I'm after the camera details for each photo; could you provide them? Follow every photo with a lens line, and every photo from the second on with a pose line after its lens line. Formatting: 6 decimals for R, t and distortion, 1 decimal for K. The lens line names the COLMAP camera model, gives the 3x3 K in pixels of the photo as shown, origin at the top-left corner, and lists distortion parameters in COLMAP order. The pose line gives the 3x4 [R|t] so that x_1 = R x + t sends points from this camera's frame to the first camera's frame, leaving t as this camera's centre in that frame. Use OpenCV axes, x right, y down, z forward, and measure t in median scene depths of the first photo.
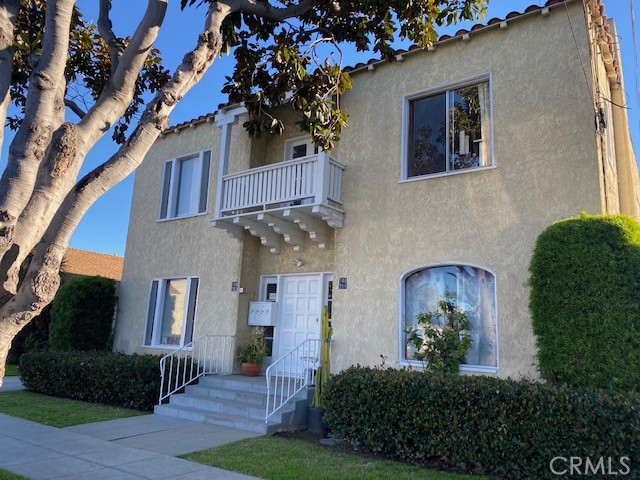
lens RADIAL K [[487.4, 0, 319.8], [0, 487.4, 238.4], [0, 0, 1]] dist [0.035988, -0.022750]
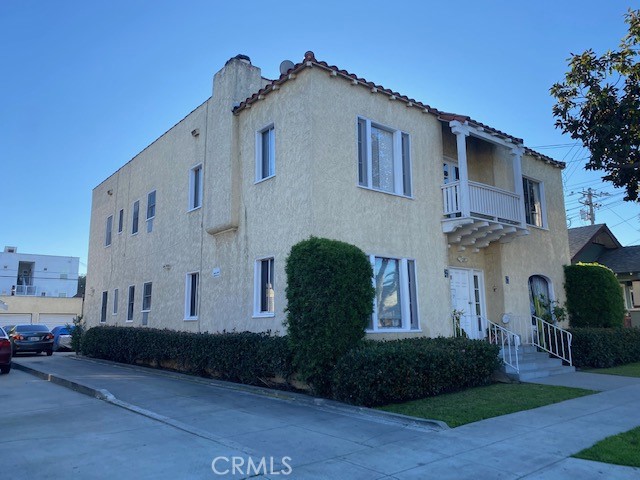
lens RADIAL K [[487.4, 0, 319.5], [0, 487.4, 241.4], [0, 0, 1]] dist [0.035988, -0.022750]
pose [[0.287755, 0.114275, 0.950862, -1.243789], [-0.175451, 0.982342, -0.064962, 0.137516], [-0.941496, -0.148137, 0.302724, 0.860469]]
